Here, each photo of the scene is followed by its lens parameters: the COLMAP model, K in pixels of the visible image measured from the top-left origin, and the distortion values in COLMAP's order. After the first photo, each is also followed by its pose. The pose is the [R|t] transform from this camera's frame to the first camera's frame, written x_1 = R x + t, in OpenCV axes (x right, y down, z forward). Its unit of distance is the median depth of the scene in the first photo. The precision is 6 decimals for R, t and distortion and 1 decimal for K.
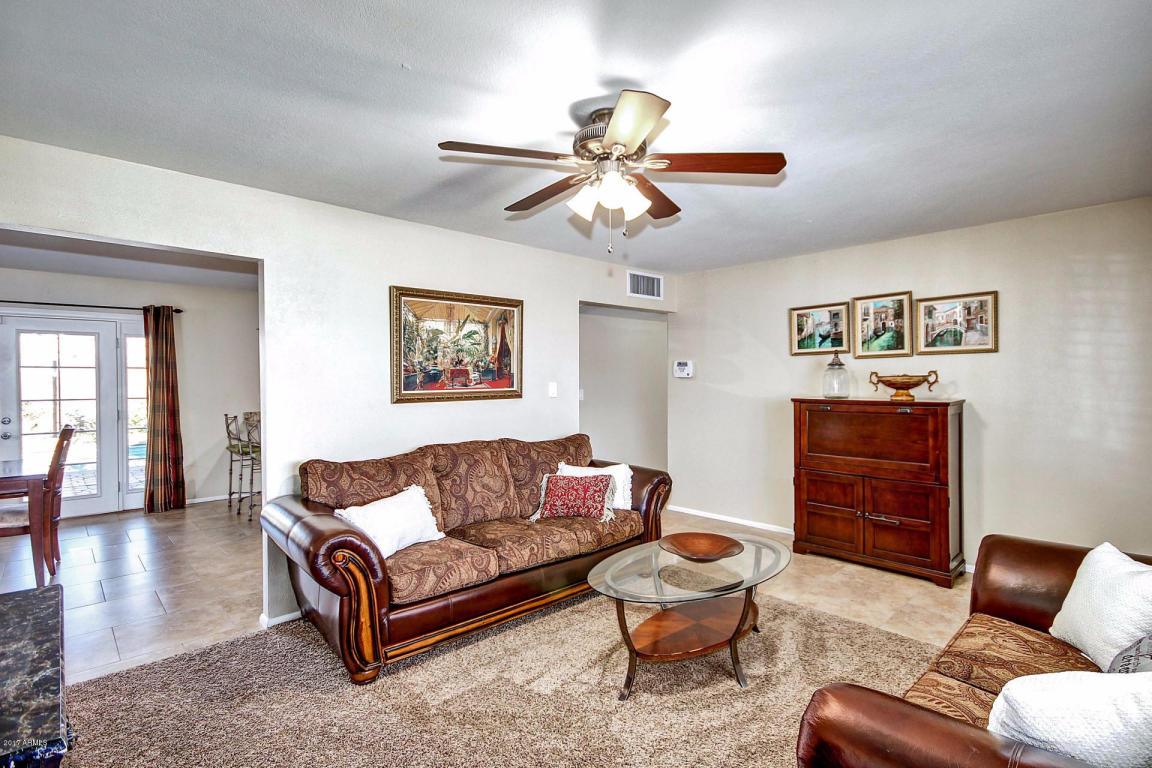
lens RADIAL K [[540.0, 0, 572.0], [0, 540.0, 383.8], [0, 0, 1]] dist [0.006244, -0.010419]
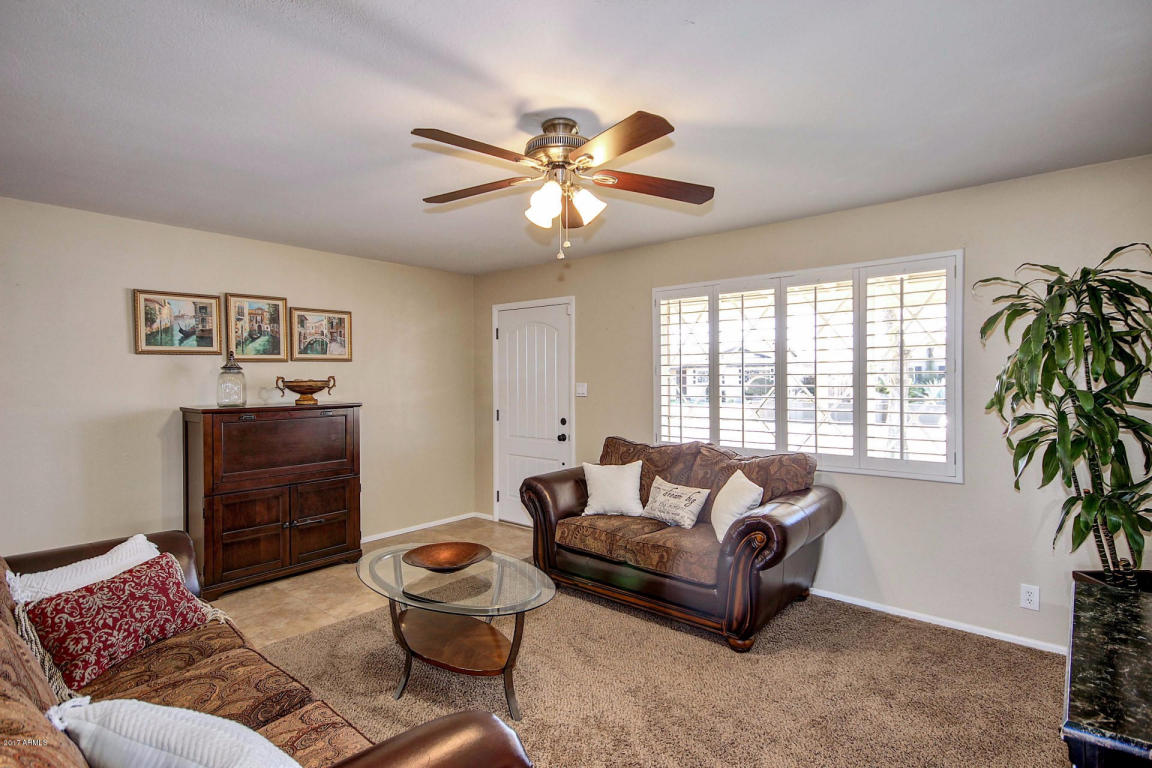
lens RADIAL K [[610.2, 0, 567.9], [0, 610.2, 385.0], [0, 0, 1]] dist [0.002208, 0.000219]
pose [[-0.114285, -0.005277, 0.993434, -0.572726], [0.015163, 0.999860, 0.007056, -0.007055], [-0.993332, 0.015870, -0.114189, 0.596157]]
